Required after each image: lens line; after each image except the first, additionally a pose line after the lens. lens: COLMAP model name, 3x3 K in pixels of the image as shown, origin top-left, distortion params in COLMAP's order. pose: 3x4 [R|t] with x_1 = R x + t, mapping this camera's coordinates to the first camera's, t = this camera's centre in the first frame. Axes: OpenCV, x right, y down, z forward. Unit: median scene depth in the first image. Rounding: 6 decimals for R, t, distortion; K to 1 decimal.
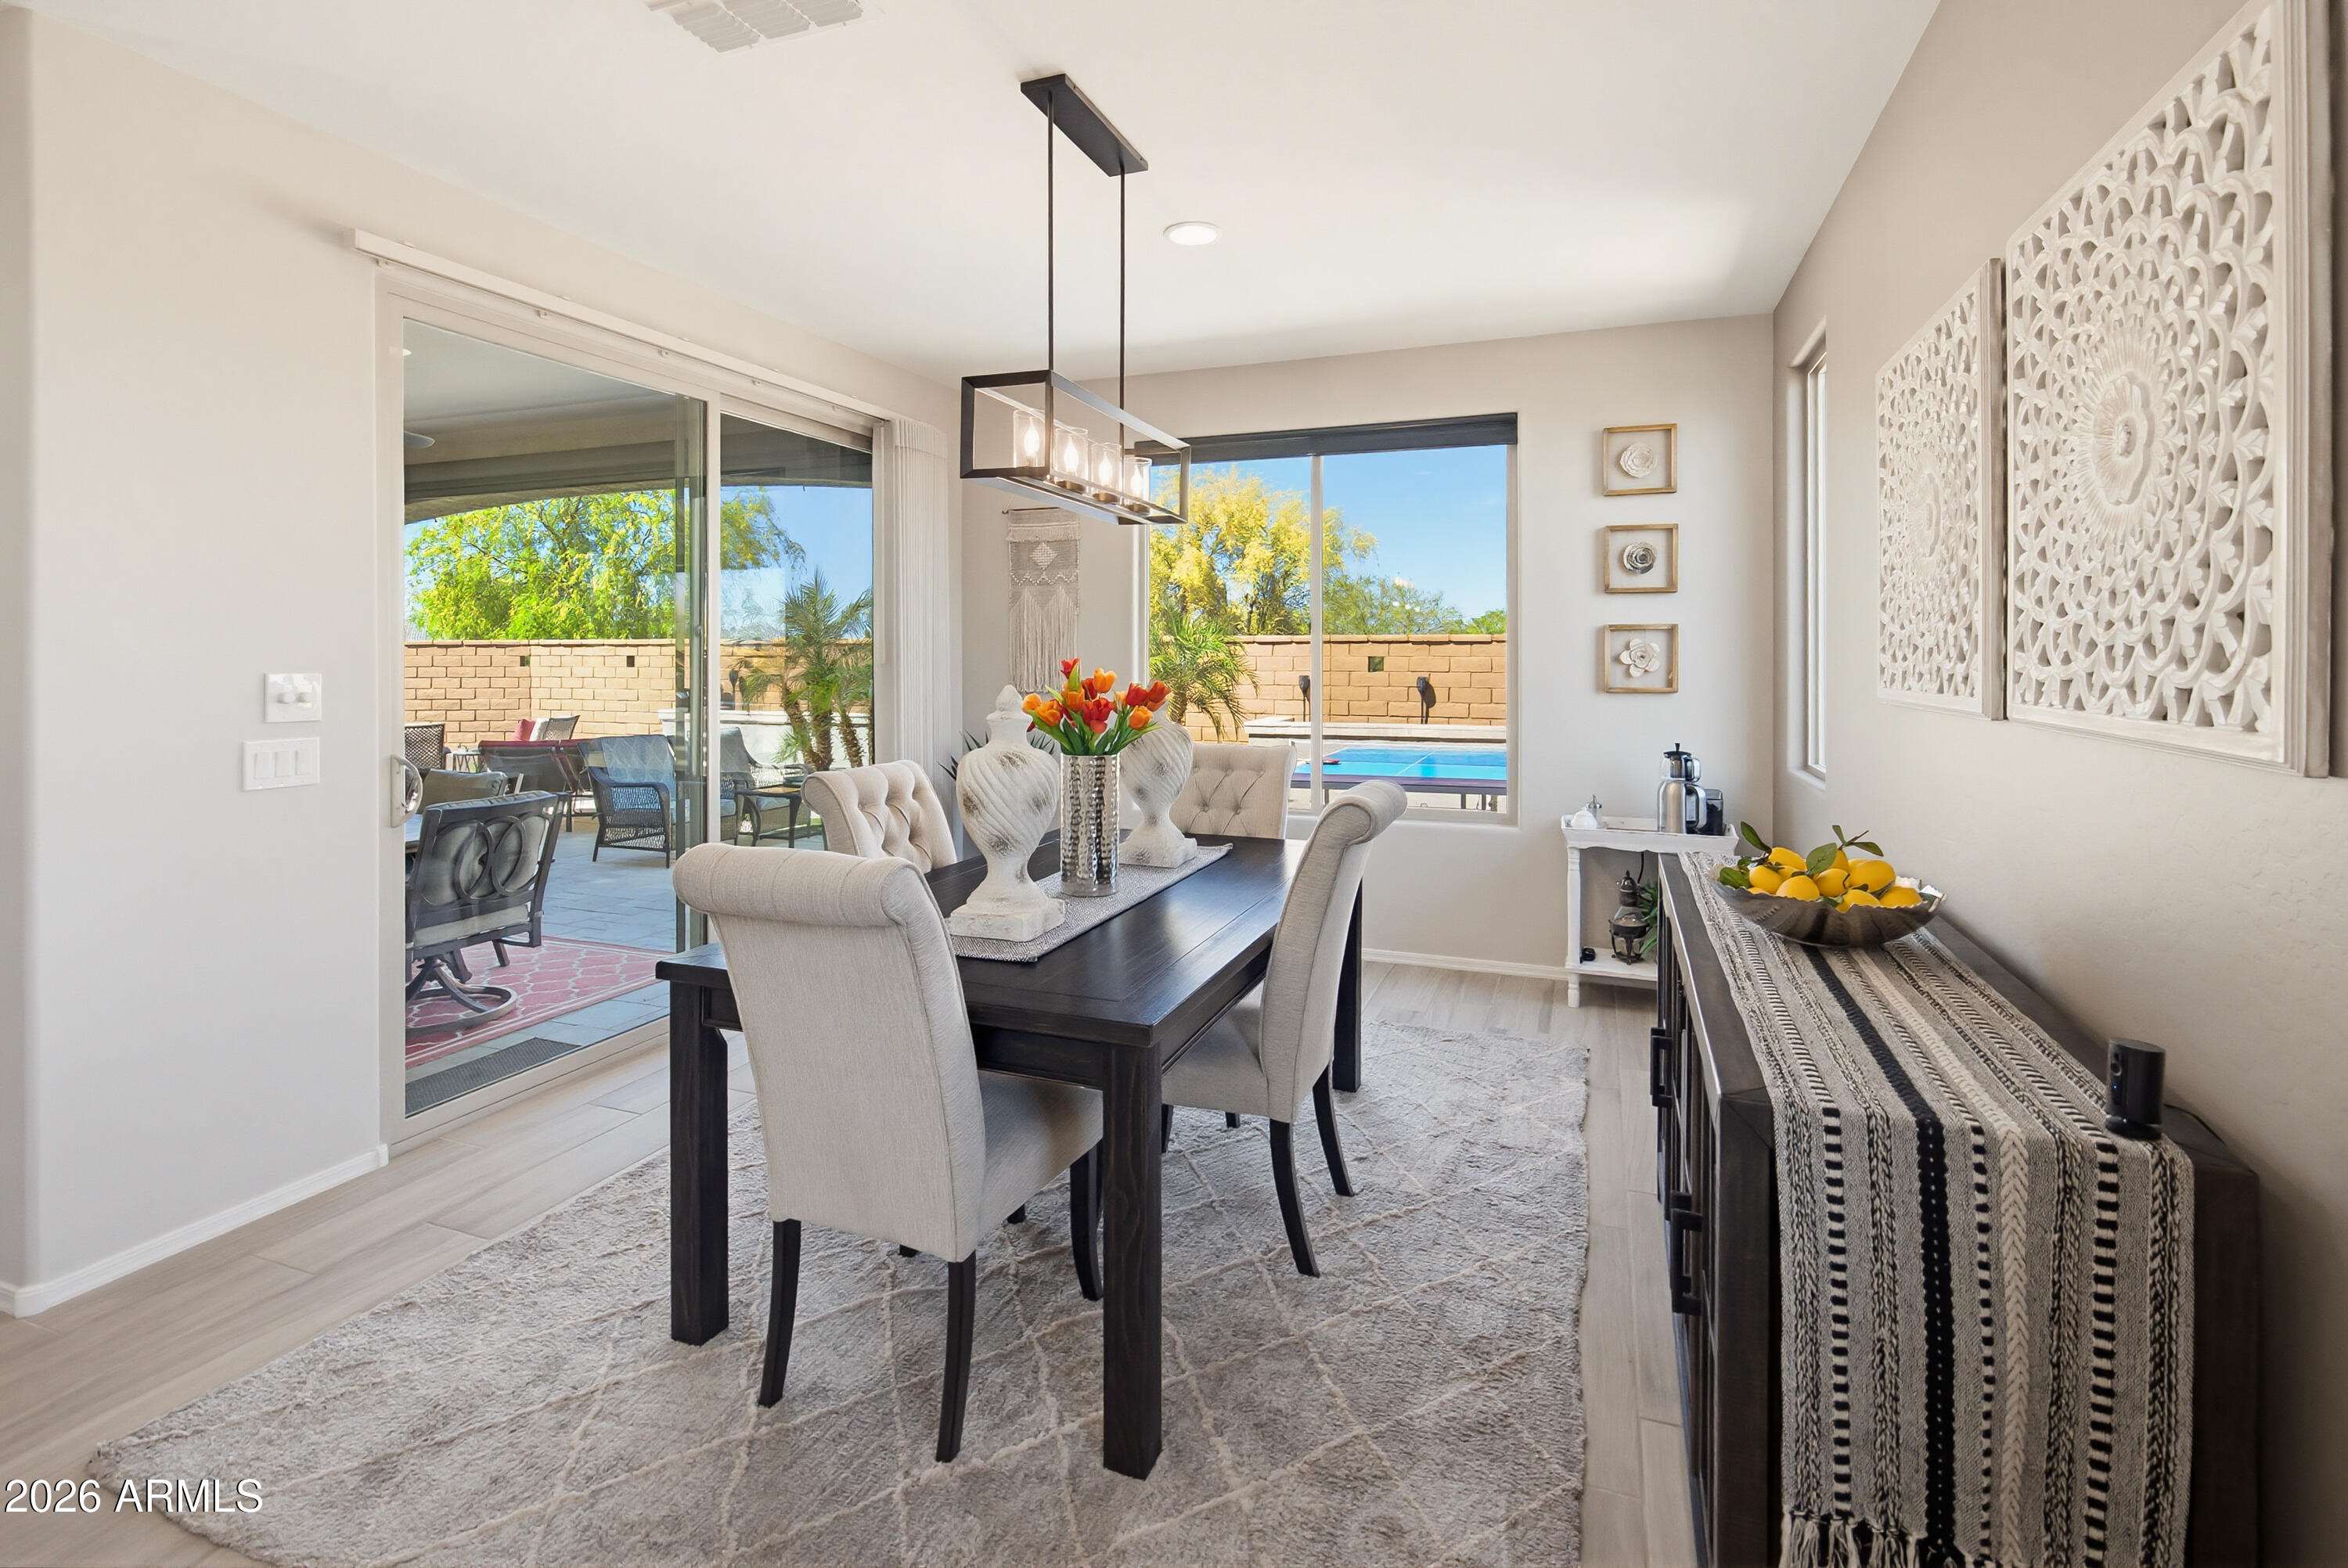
lens RADIAL K [[1096.0, 0, 1171.0], [0, 1096.0, 663.5], [0, 0, 1]] dist [0.000855, 0.000615]
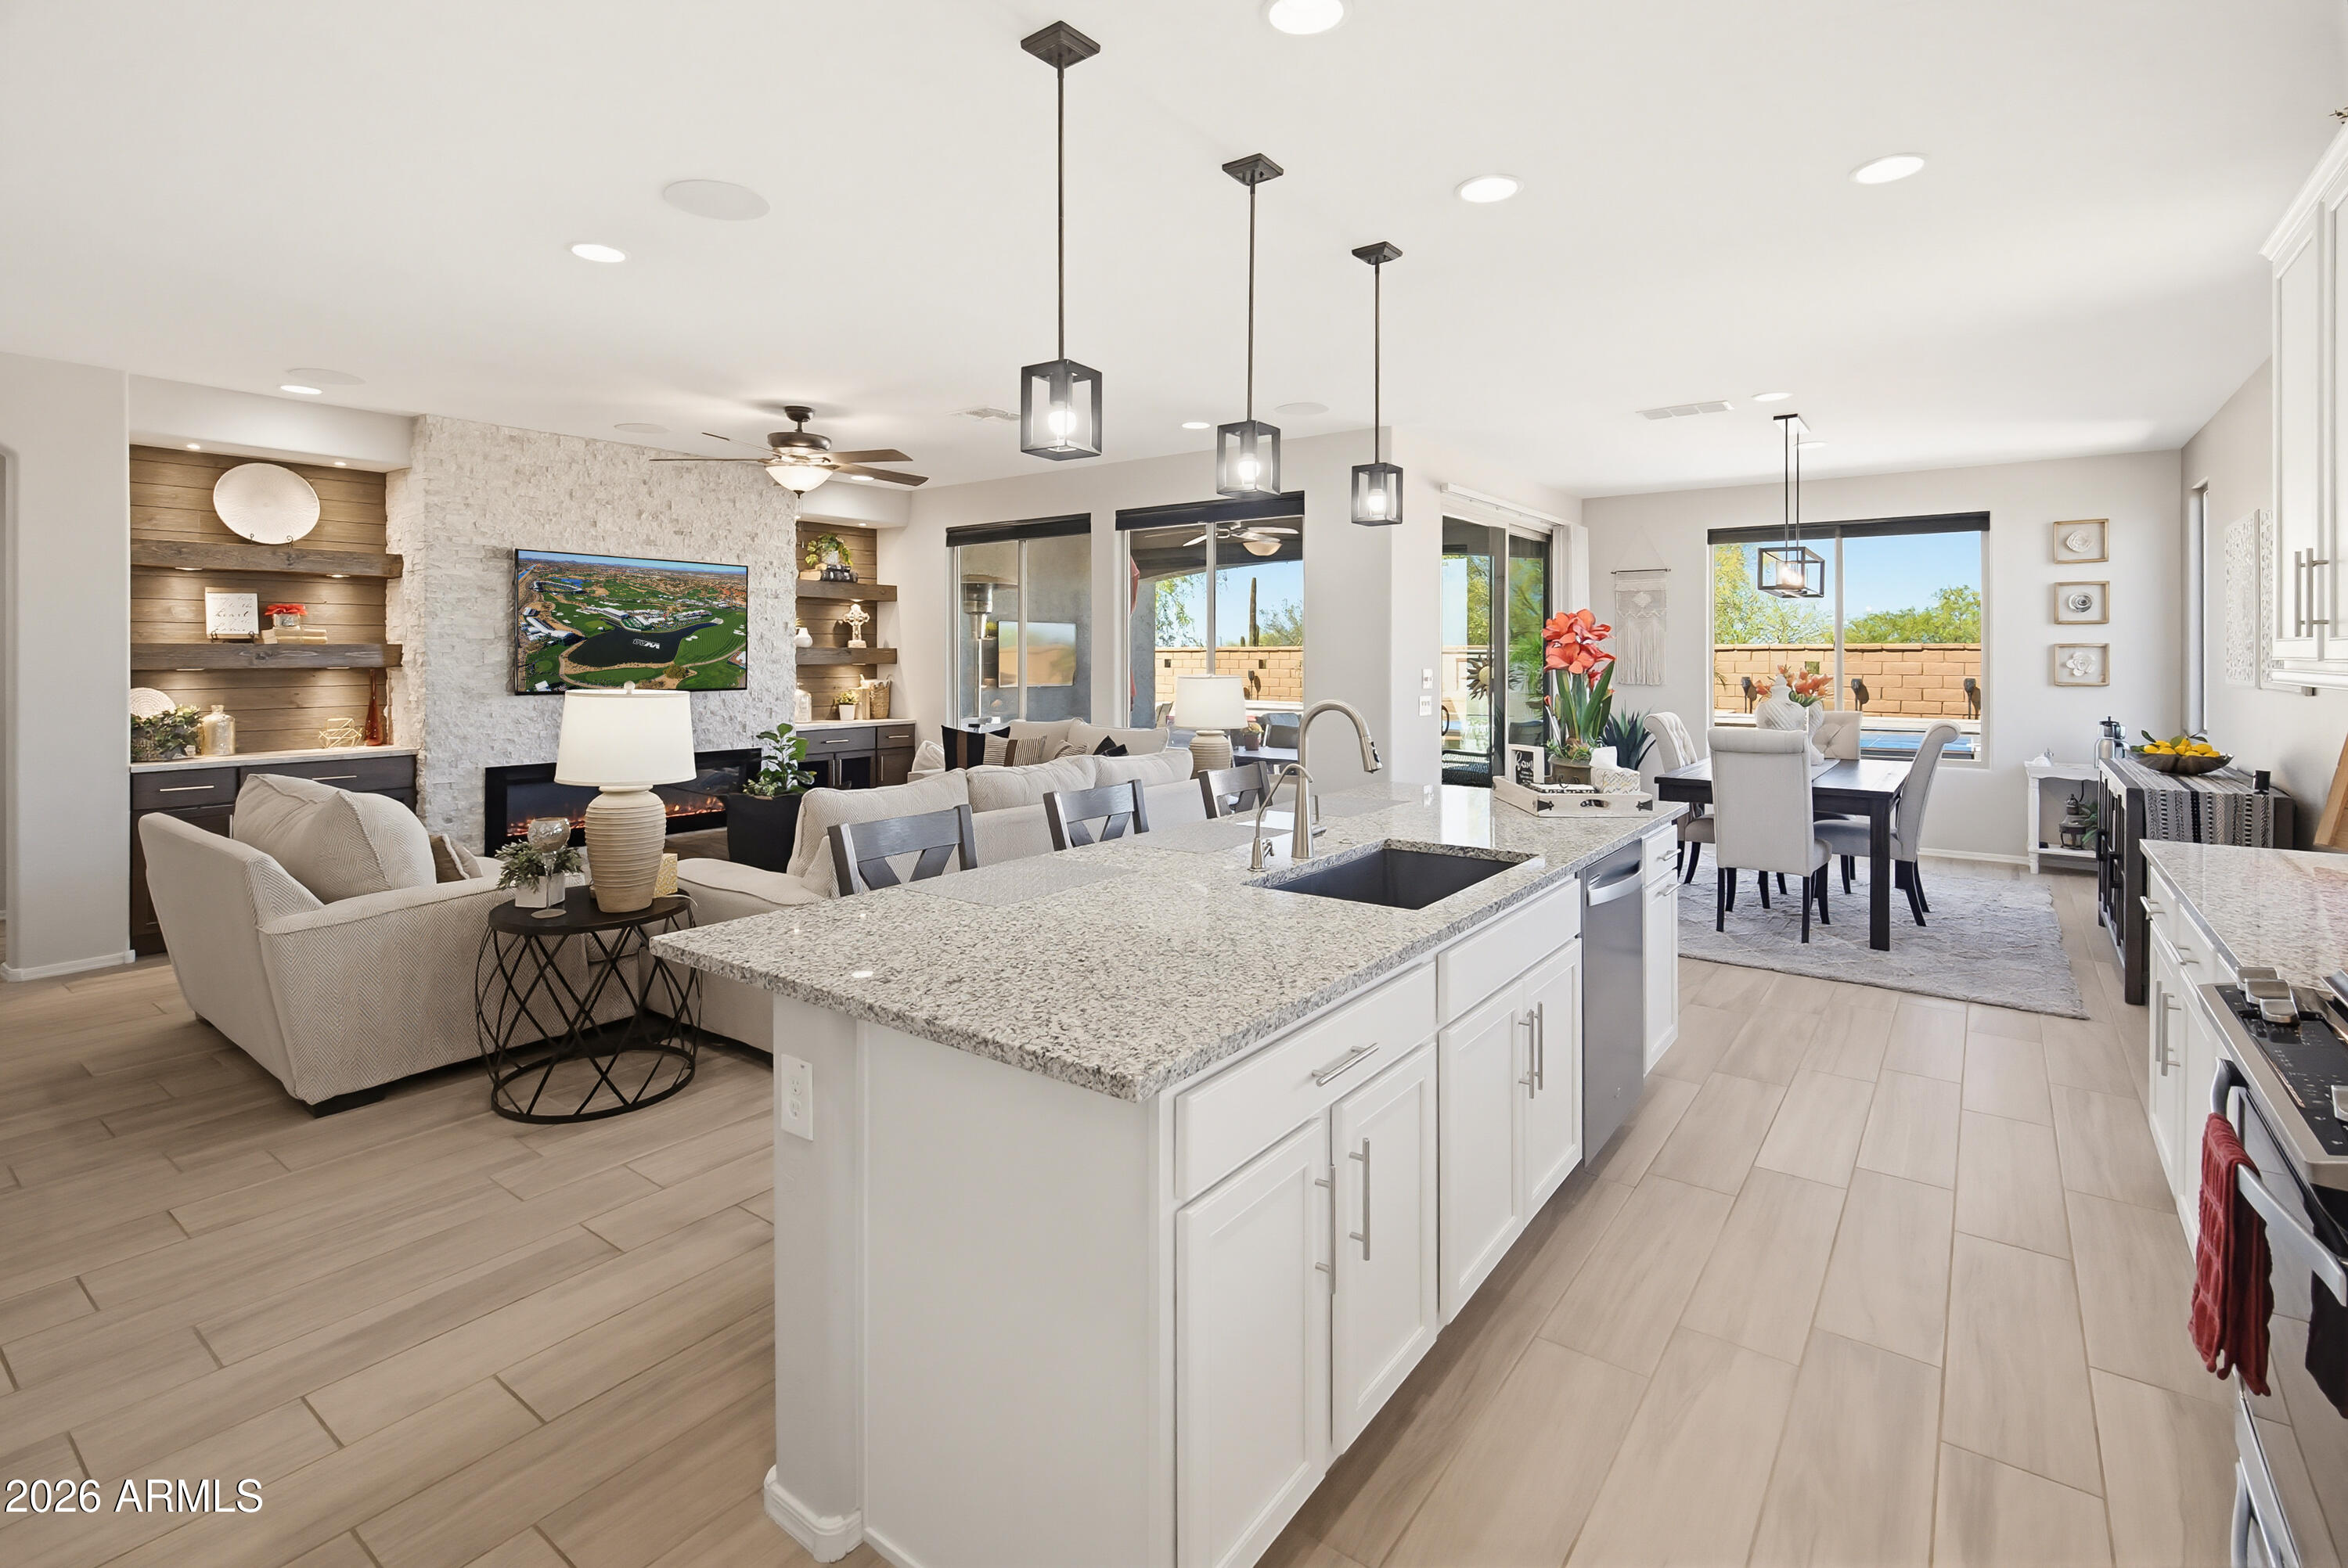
lens RADIAL K [[1096.0, 0, 1171.0], [0, 1096.0, 663.5], [0, 0, 1]] dist [0.000855, 0.000615]
pose [[0.963483, 0.002923, -0.267752, -0.435022], [-0.003715, 0.999990, -0.002452, 0.002875], [0.267743, 0.003357, 0.963485, -0.923870]]
